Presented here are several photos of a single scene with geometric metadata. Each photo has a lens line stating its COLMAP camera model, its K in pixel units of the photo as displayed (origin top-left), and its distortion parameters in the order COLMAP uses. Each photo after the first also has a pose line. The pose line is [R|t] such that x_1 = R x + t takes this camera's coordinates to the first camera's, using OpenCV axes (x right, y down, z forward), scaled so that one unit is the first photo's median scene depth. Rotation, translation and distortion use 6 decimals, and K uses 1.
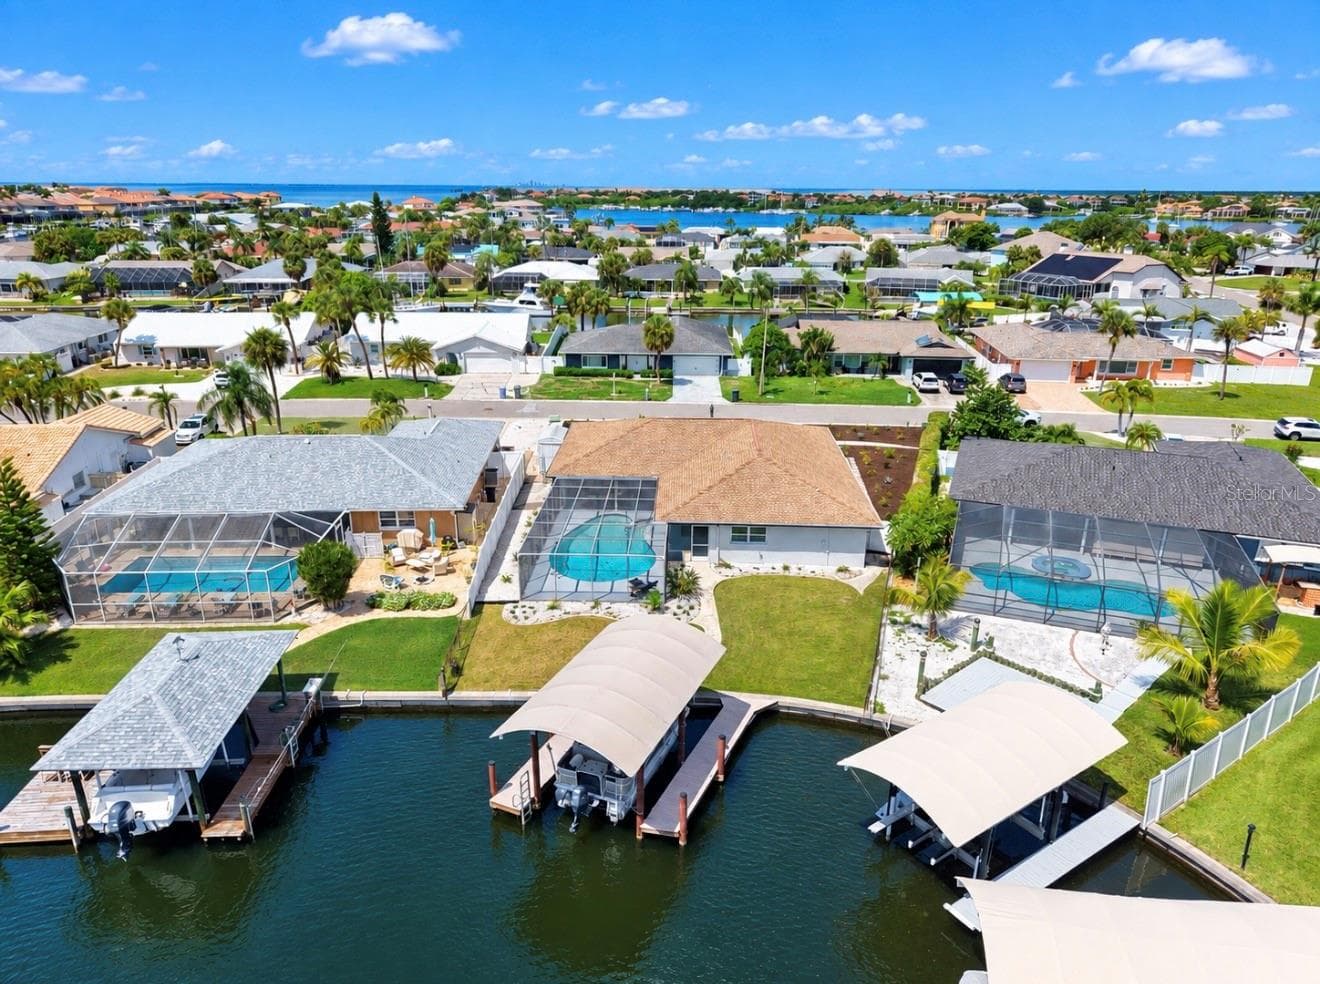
lens RADIAL K [[899.1, 0, 655.7], [0, 899.1, 524.8], [0, 0, 1]] dist [0.039055, -0.041892]
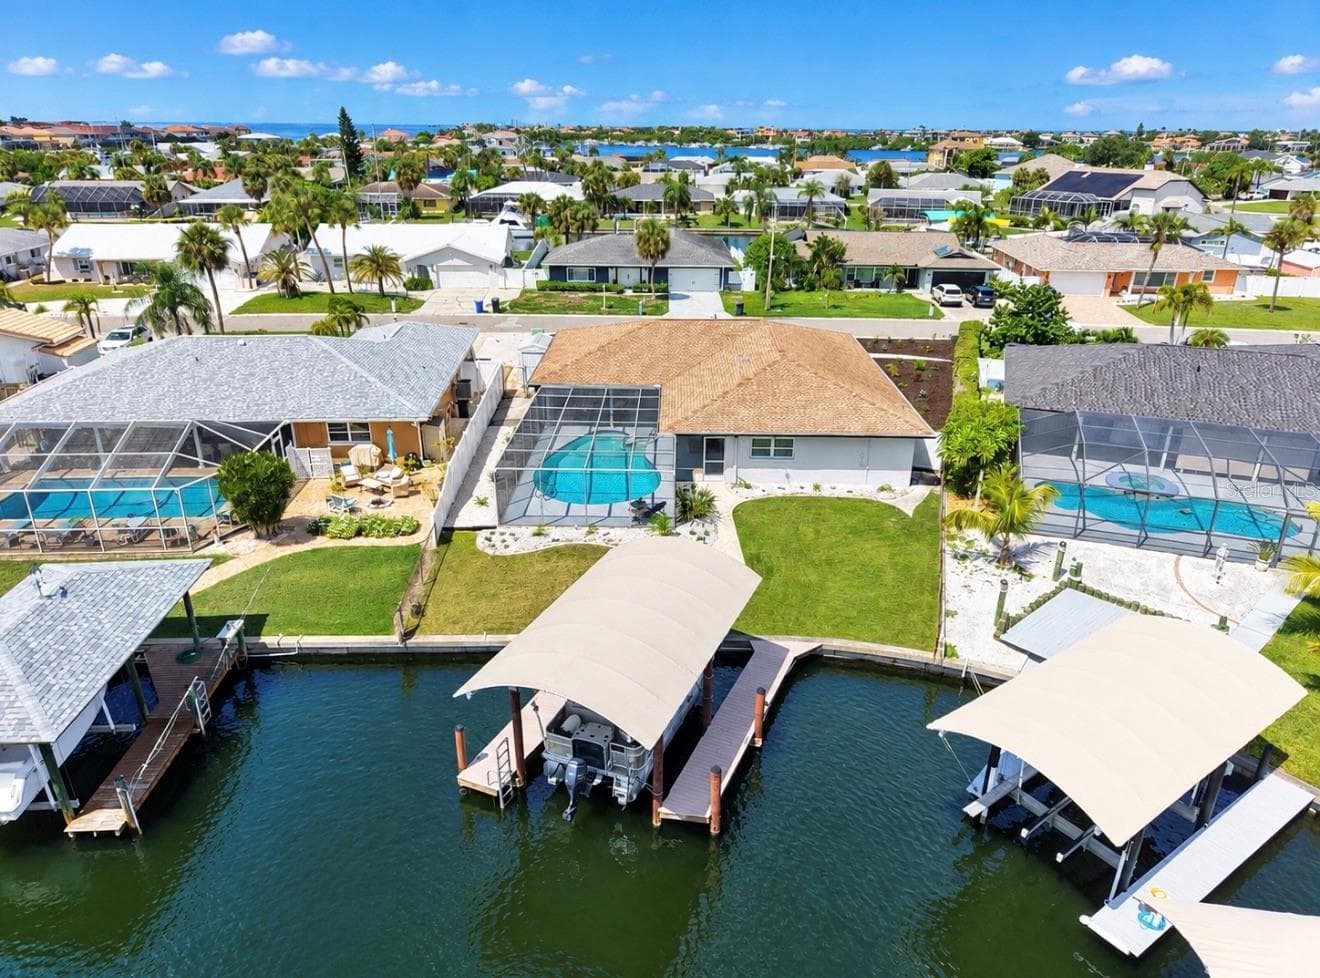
lens RADIAL K [[899.1, 0, 655.7], [0, 899.1, 521.8], [0, 0, 1]] dist [0.039055, -0.041892]
pose [[0.999865, -0.007022, 0.014869, -0.017149], [0.006194, 0.998466, 0.055027, 0.032146], [-0.015232, -0.054928, 0.998374, 0.159595]]
